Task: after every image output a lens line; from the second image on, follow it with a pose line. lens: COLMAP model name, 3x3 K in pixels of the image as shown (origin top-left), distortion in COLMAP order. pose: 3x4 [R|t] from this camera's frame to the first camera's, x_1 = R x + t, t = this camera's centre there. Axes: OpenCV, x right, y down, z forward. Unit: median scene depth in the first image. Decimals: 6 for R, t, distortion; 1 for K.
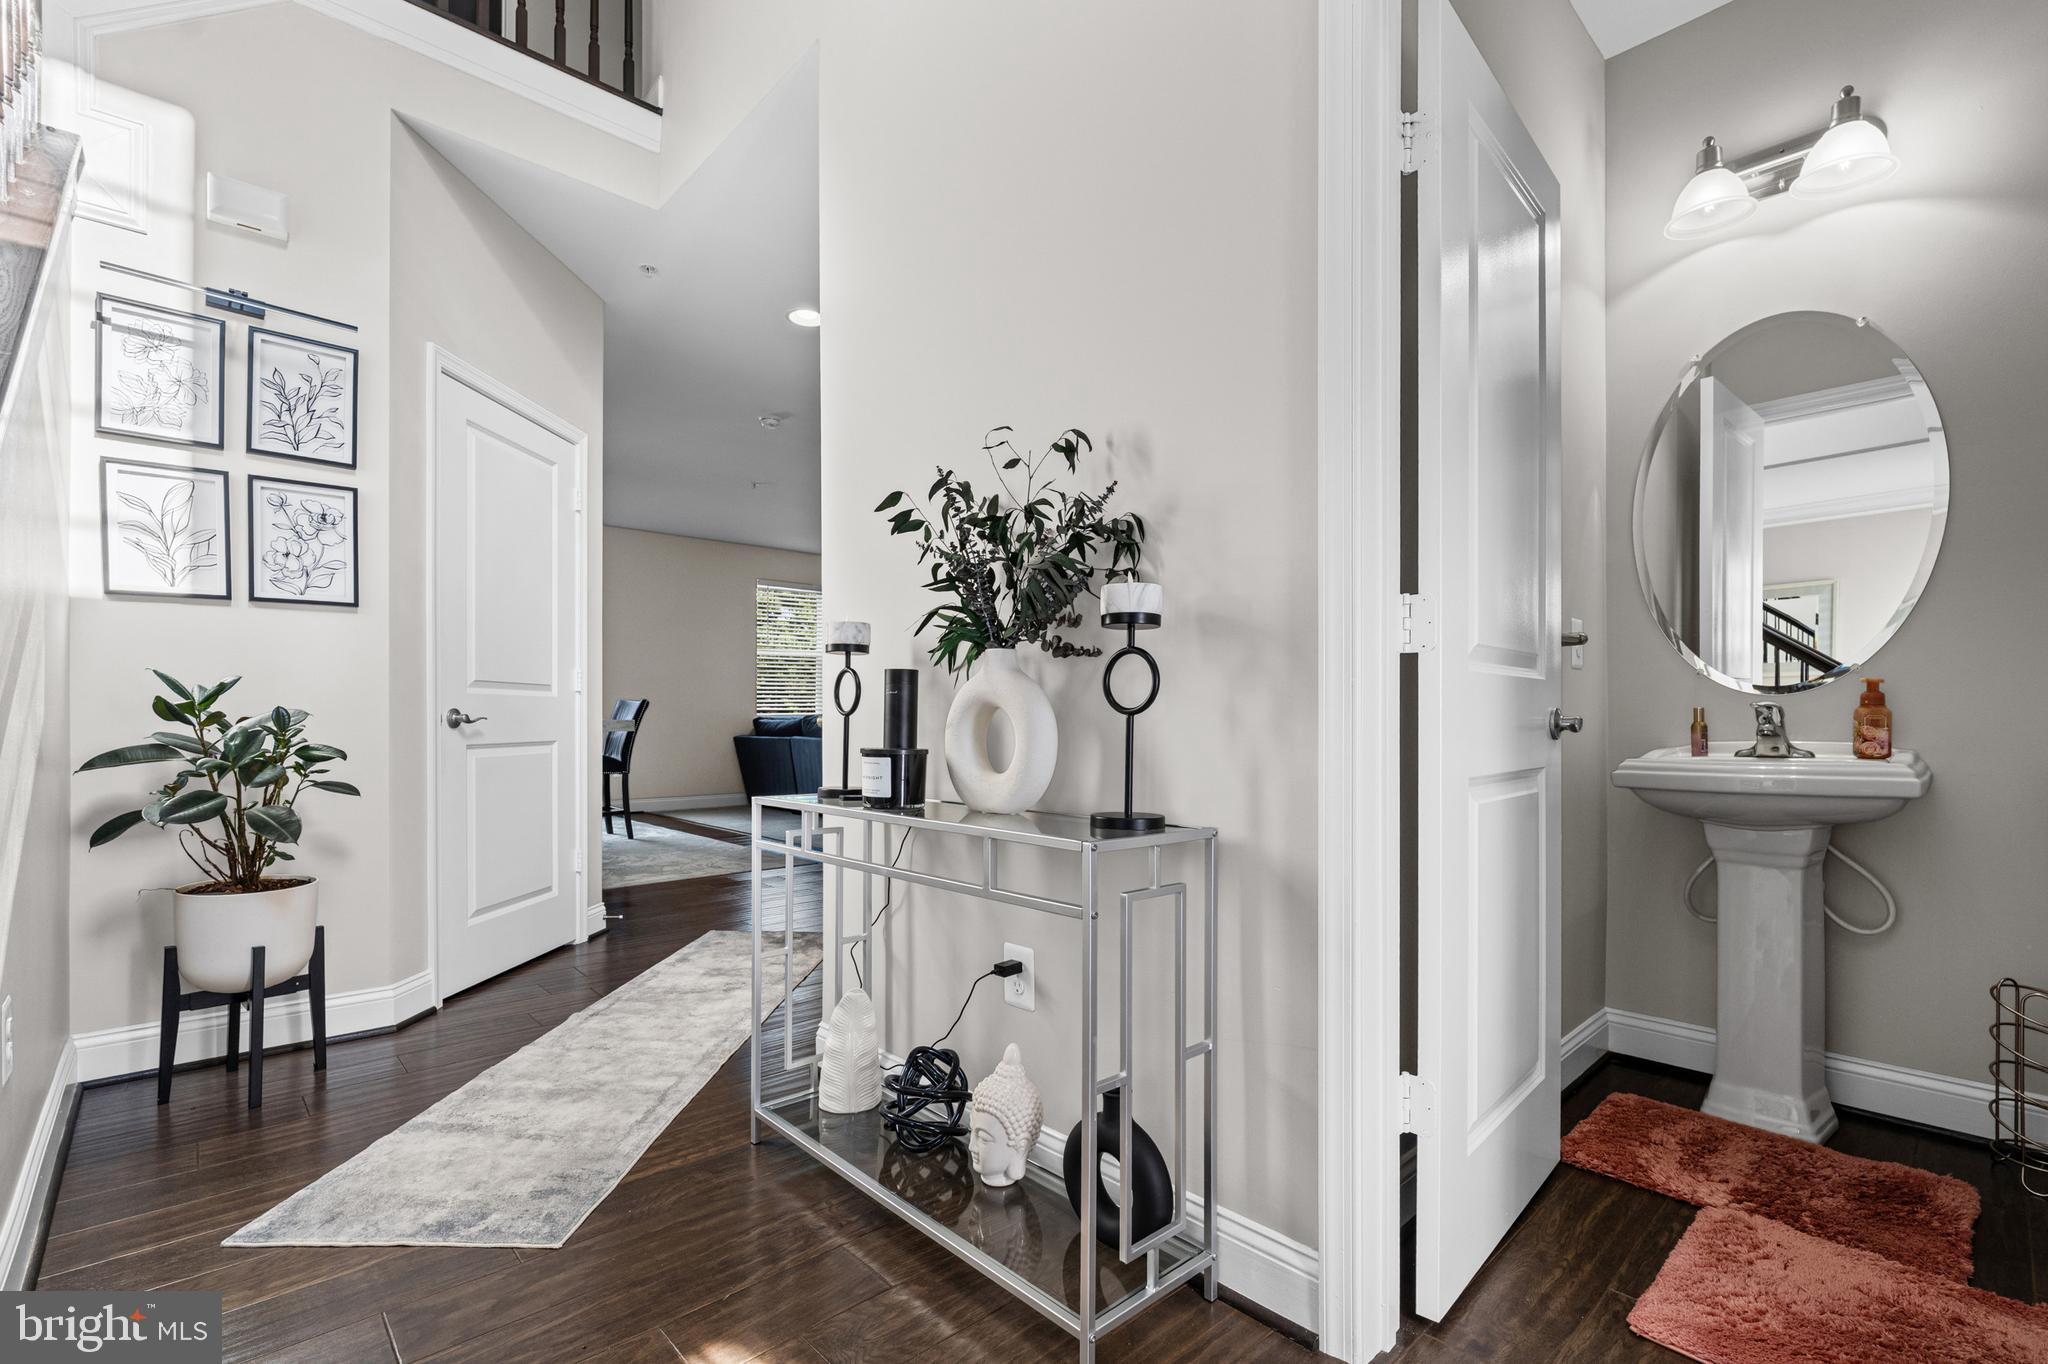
lens RADIAL K [[913.6, 0, 1024.0], [0, 913.6, 703.1], [0, 0, 1]] dist [-0.005174, -0.000867]
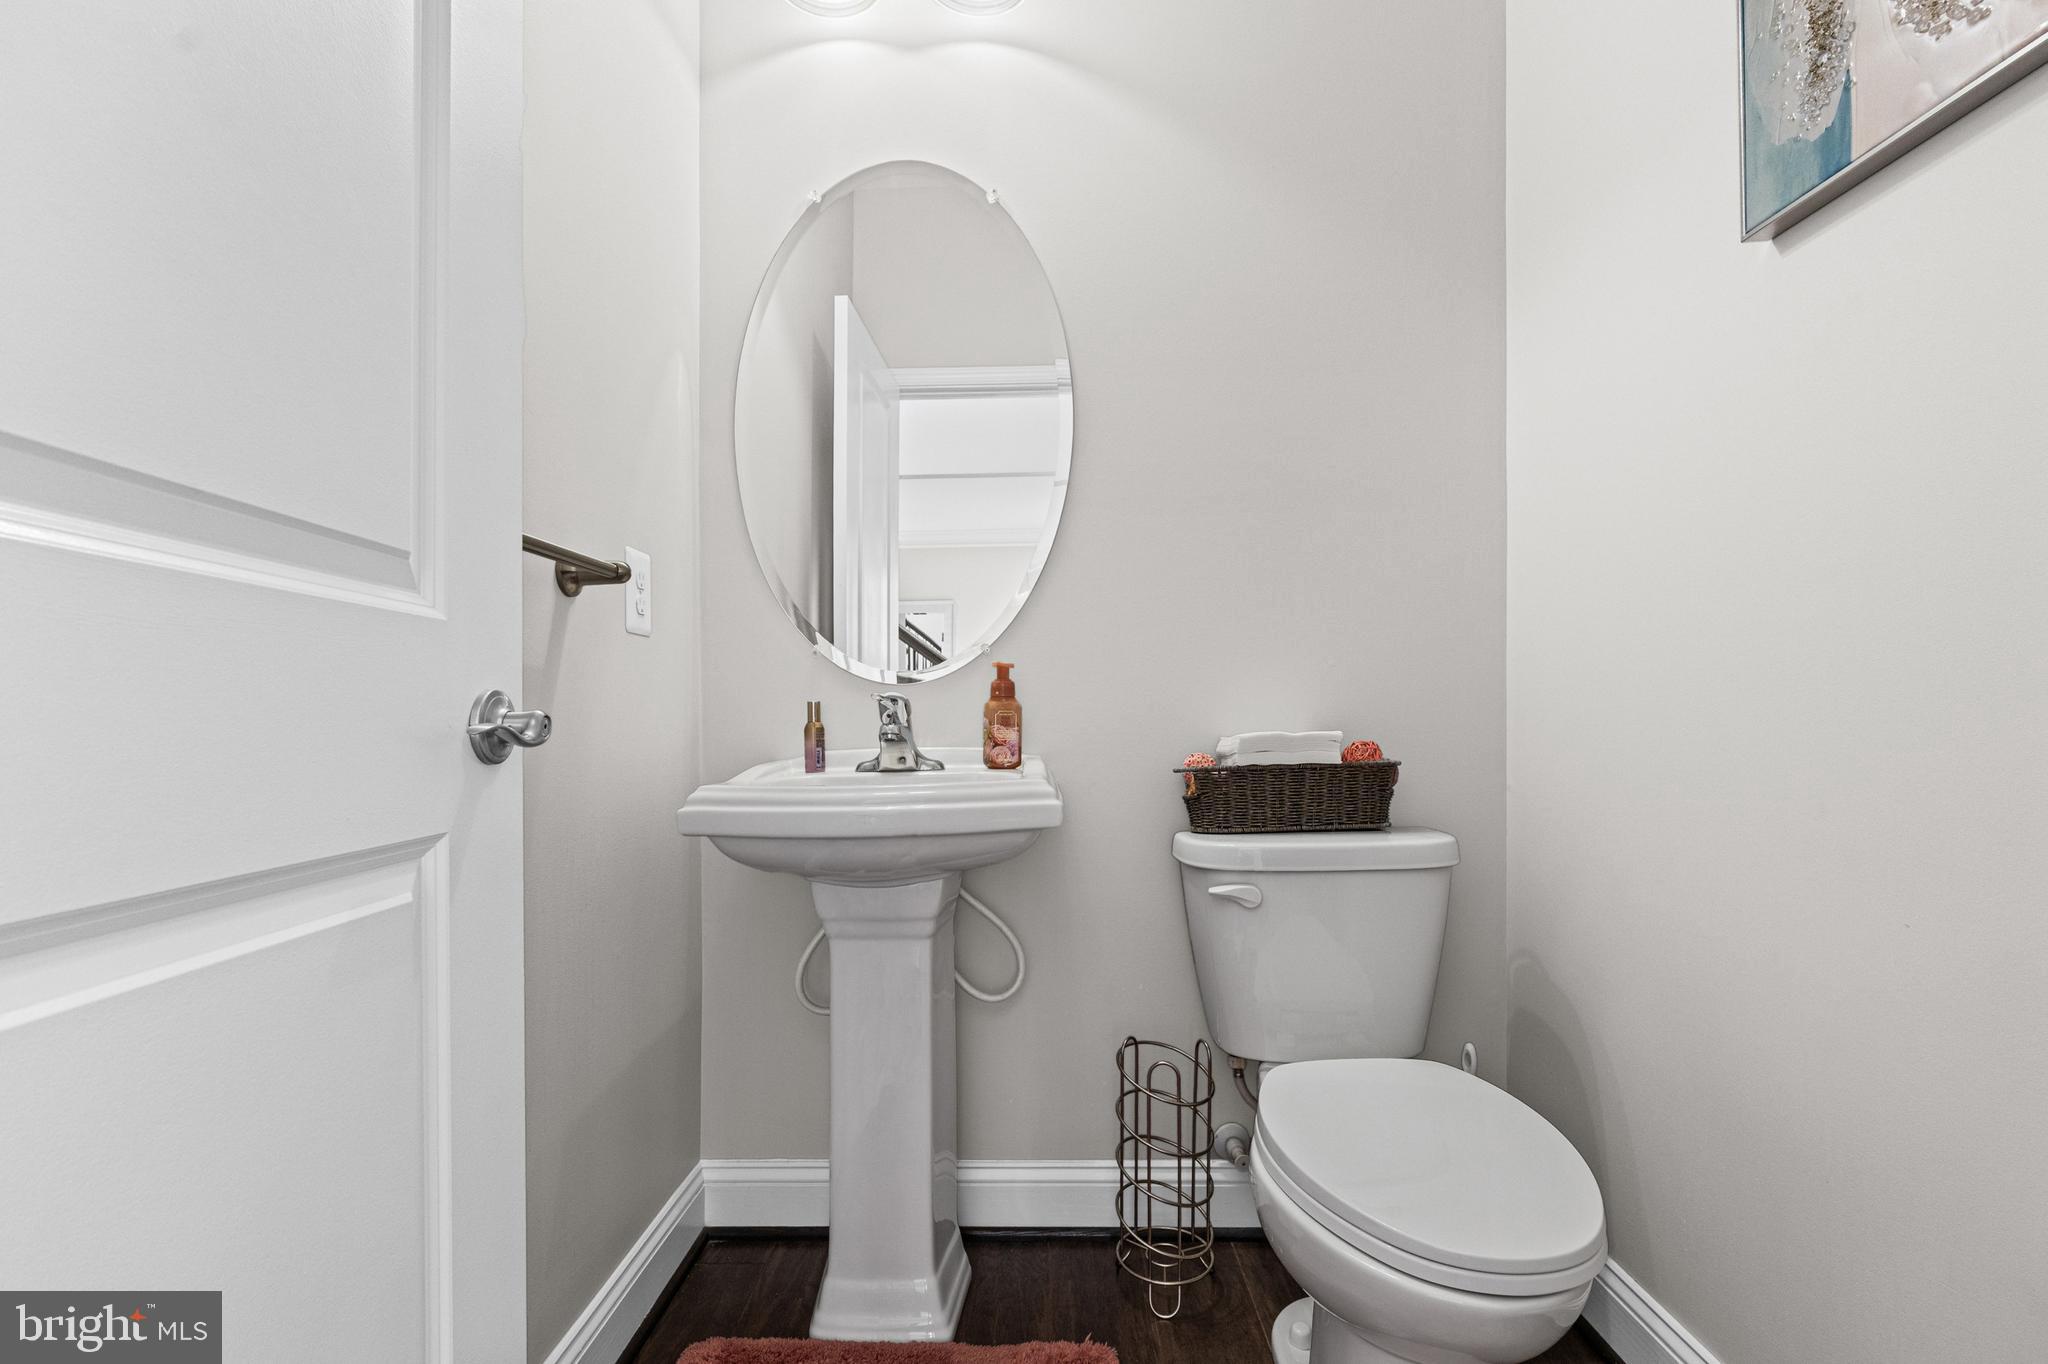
lens RADIAL K [[913.6, 0, 1024.0], [0, 913.6, 703.1], [0, 0, 1]] dist [-0.005174, -0.000867]
pose [[0.691882, 0.006694, 0.721980, 0.222844], [0.001663, 0.999940, -0.010865, 0.008518], [-0.722009, 0.008718, 0.691829, 0.258981]]
